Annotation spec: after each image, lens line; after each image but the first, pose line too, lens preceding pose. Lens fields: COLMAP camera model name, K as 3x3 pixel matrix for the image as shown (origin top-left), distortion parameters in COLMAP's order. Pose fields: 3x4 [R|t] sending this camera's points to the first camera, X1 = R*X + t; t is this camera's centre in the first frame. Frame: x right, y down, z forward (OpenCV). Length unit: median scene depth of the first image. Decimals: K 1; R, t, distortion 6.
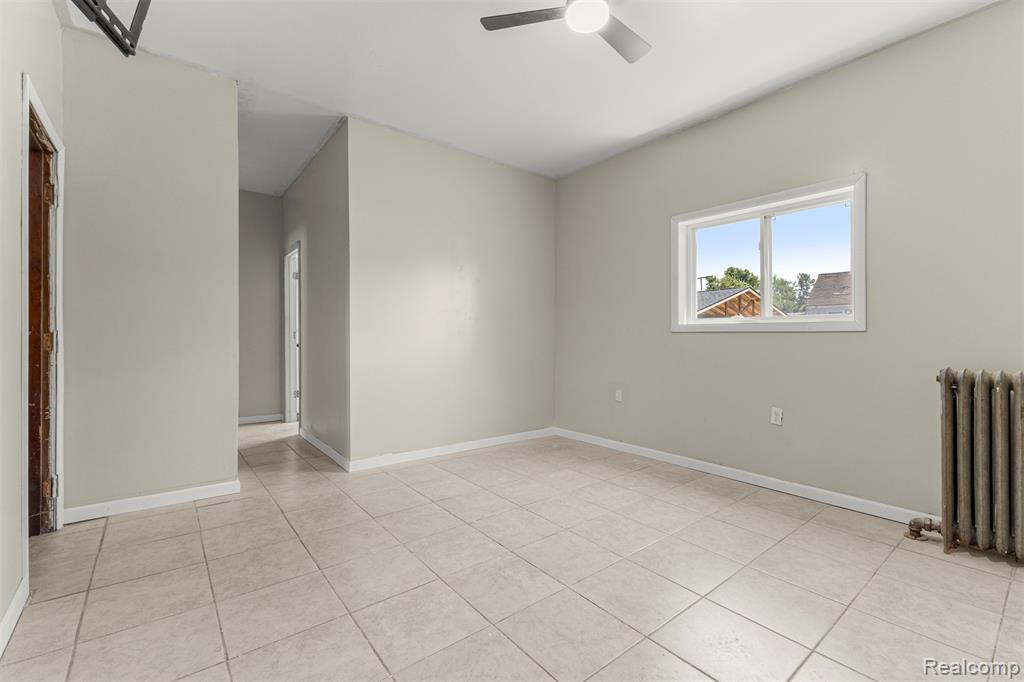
lens RADIAL K [[442.8, 0, 515.8], [0, 442.8, 340.1], [0, 0, 1]] dist [0.008993, -0.000963]
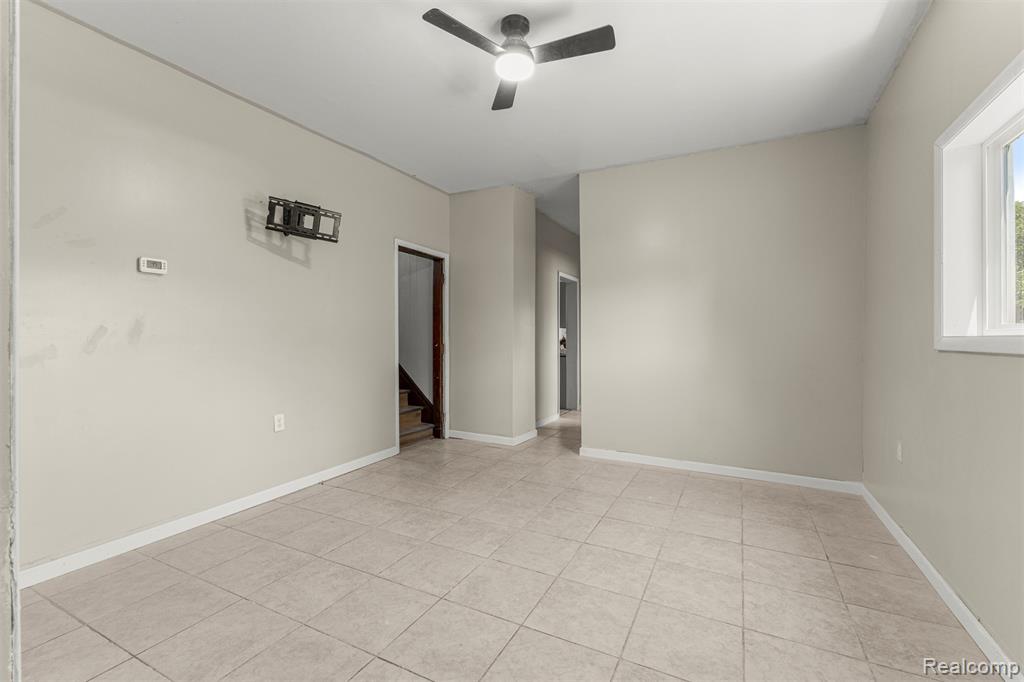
lens RADIAL K [[440.0, 0, 514.0], [0, 440.0, 351.3], [0, 0, 1]] dist [0.010115, 0.000141]
pose [[0.404834, 0.024610, -0.914059, 0.864505], [-0.014993, 0.999682, 0.020275, -0.026404], [0.914267, 0.005496, 0.405075, 0.399853]]
